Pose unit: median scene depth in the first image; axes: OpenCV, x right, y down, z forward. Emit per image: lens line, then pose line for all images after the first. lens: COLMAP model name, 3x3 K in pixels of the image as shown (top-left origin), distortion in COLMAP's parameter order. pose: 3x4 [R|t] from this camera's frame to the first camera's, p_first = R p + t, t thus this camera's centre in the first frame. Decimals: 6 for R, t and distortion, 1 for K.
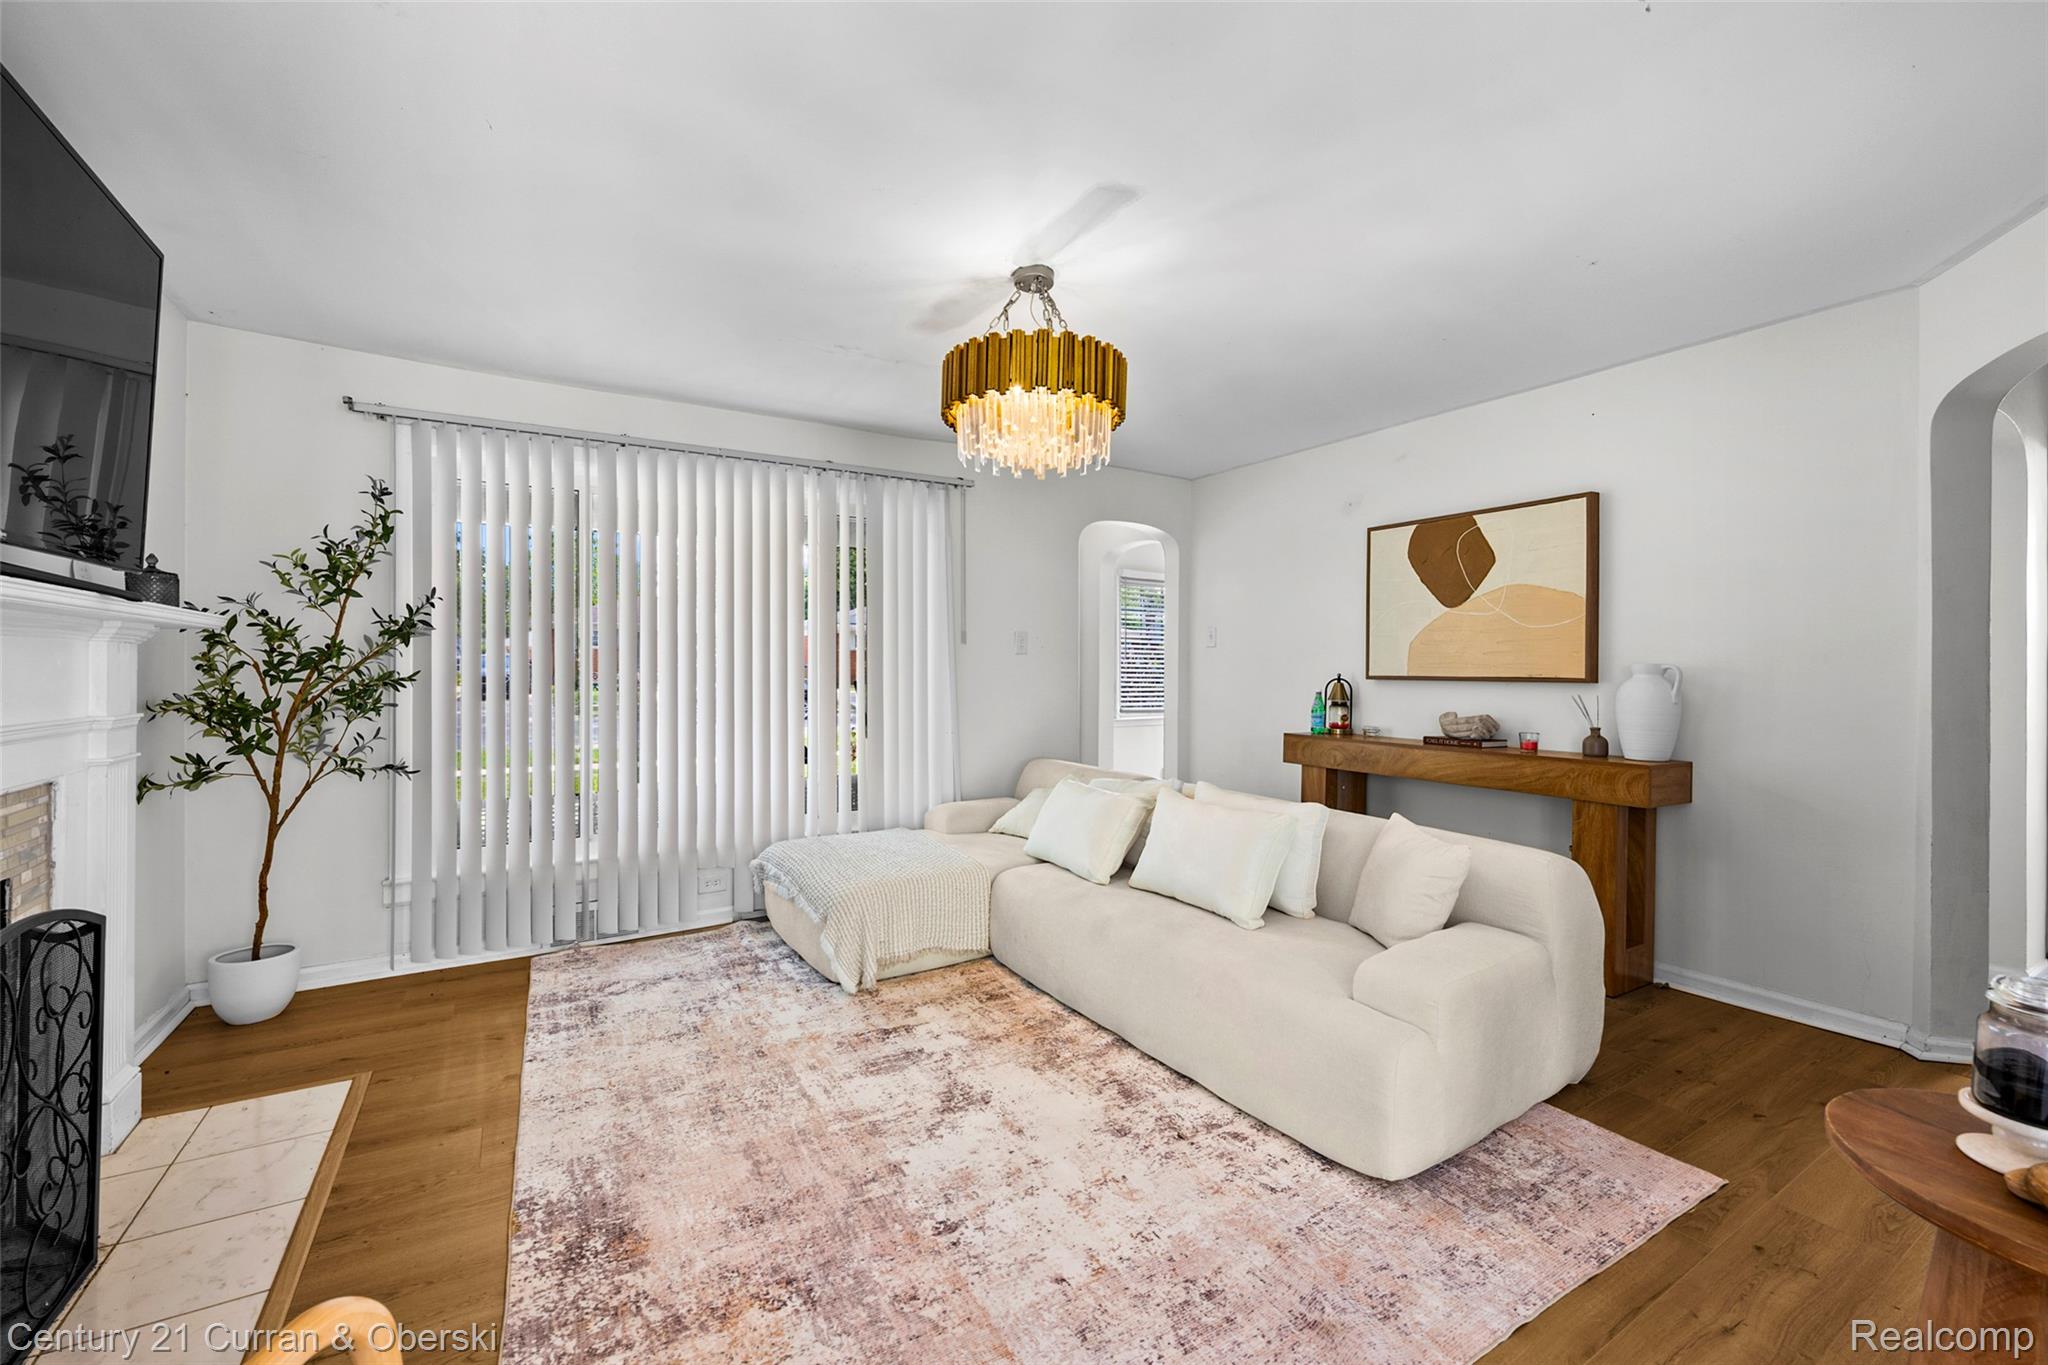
lens RADIAL K [[824.1, 0, 1017.6], [0, 824.1, 667.2], [0, 0, 1]] dist [-0.001031, 0.000025]
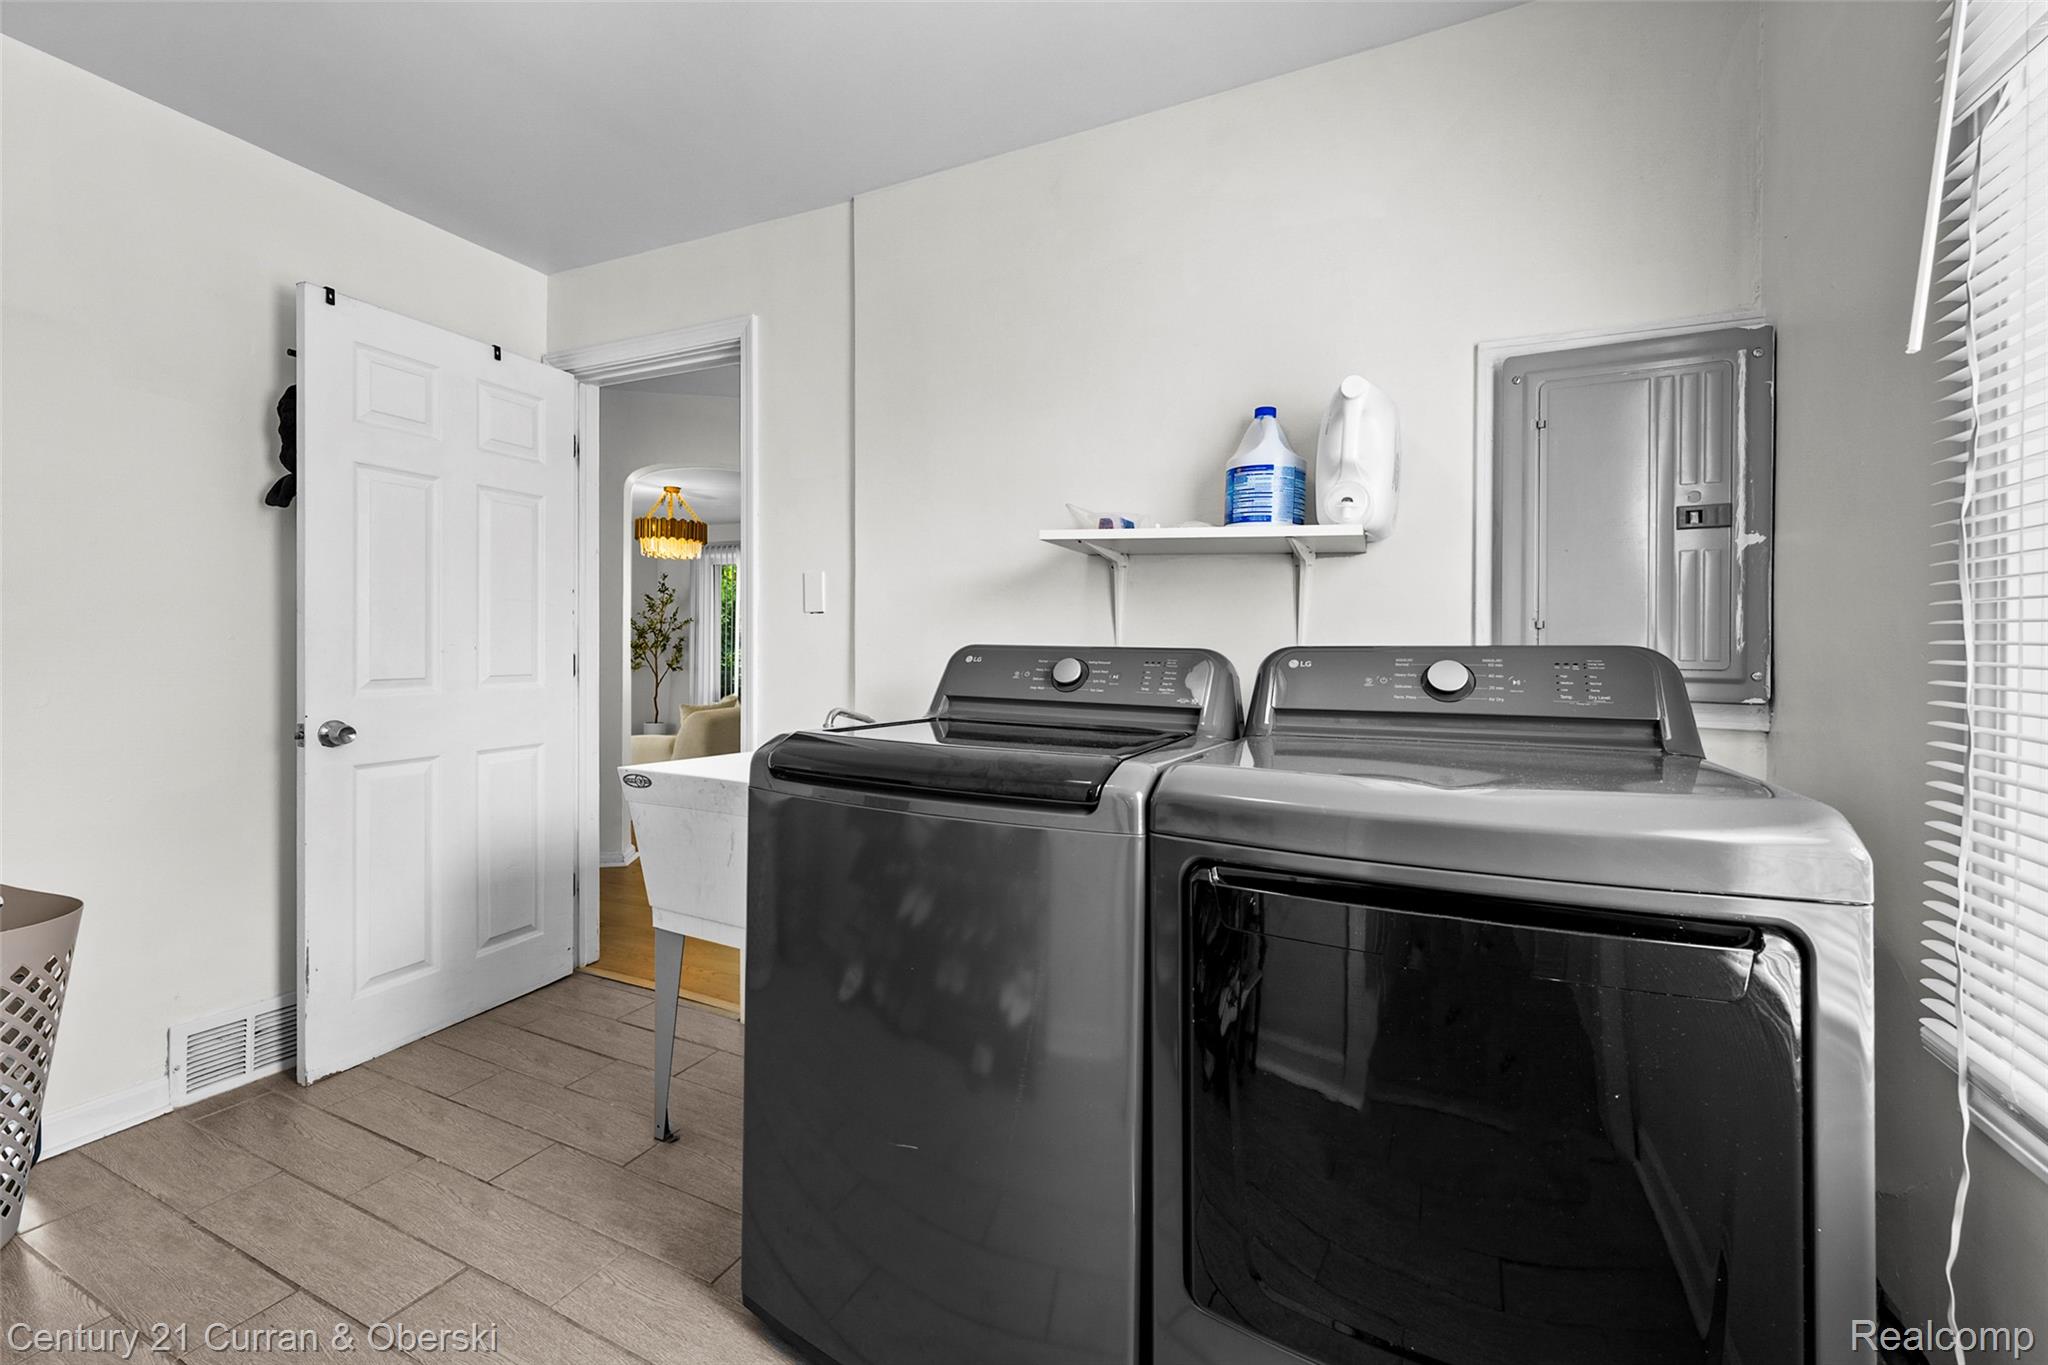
lens RADIAL K [[842.2, 0, 1020.5], [0, 842.2, 638.4], [0, 0, 1]] dist [0.001344, -0.000050]
pose [[0.552701, -0.000671, -0.833380, 2.577681], [-0.005229, 0.999977, -0.004273, 0.023631], [0.833364, 0.006719, 0.552684, 0.370179]]
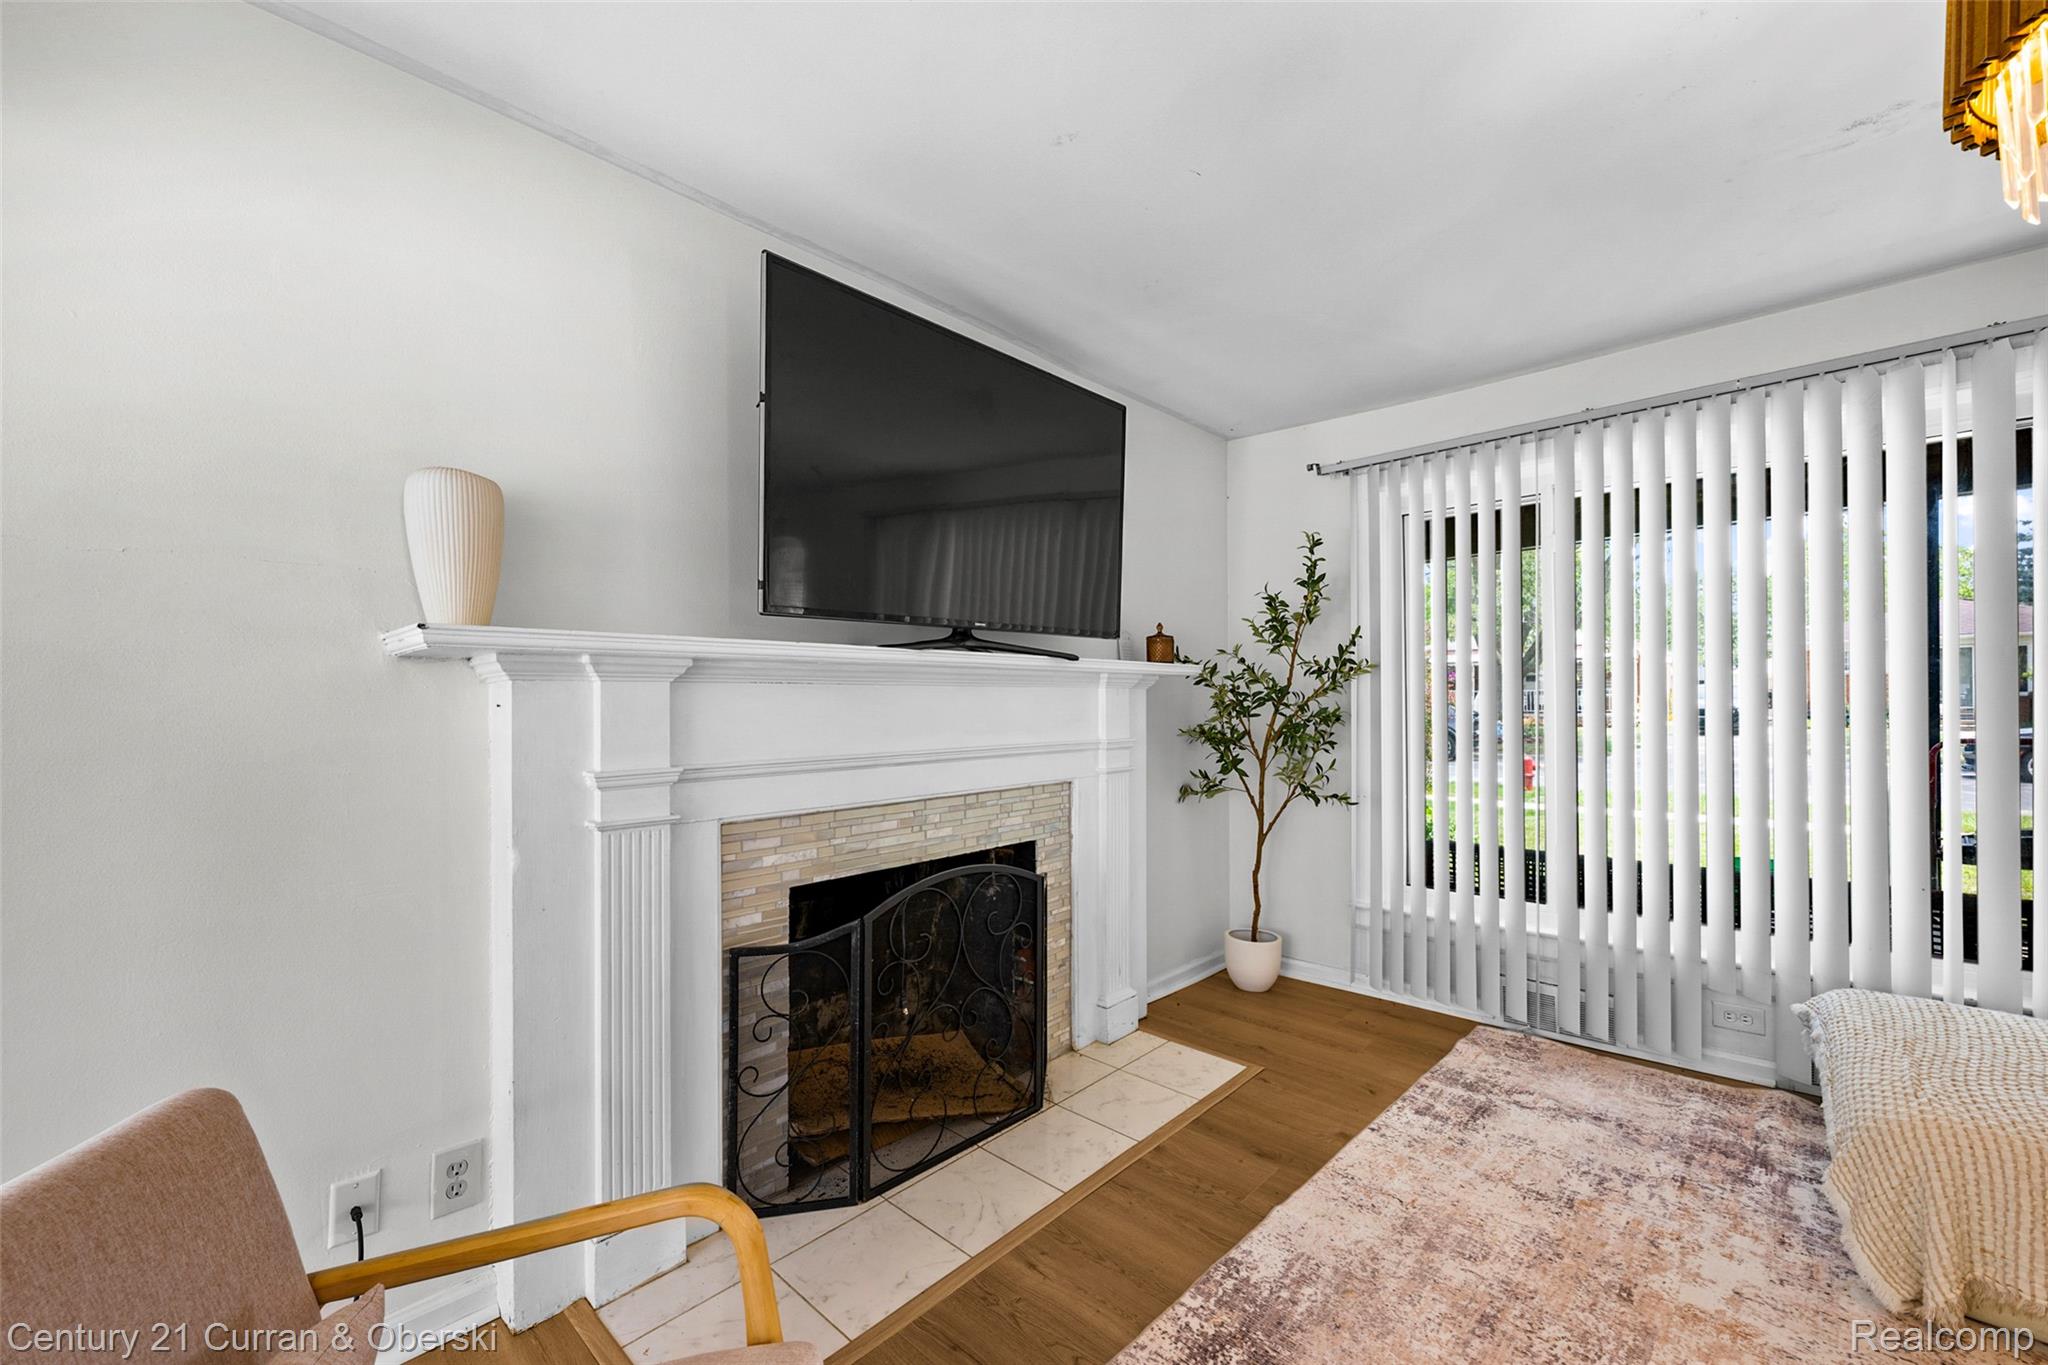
lens RADIAL K [[823.8, 0, 1018.9], [0, 823.8, 700.7], [0, 0, 1]] dist [-0.000772, 0.000061]
pose [[0.272338, -0.004387, -0.962192, 0.171126], [0.006159, 0.999977, -0.002816, -0.004080], [0.962182, -0.005159, 0.272358, 0.323925]]
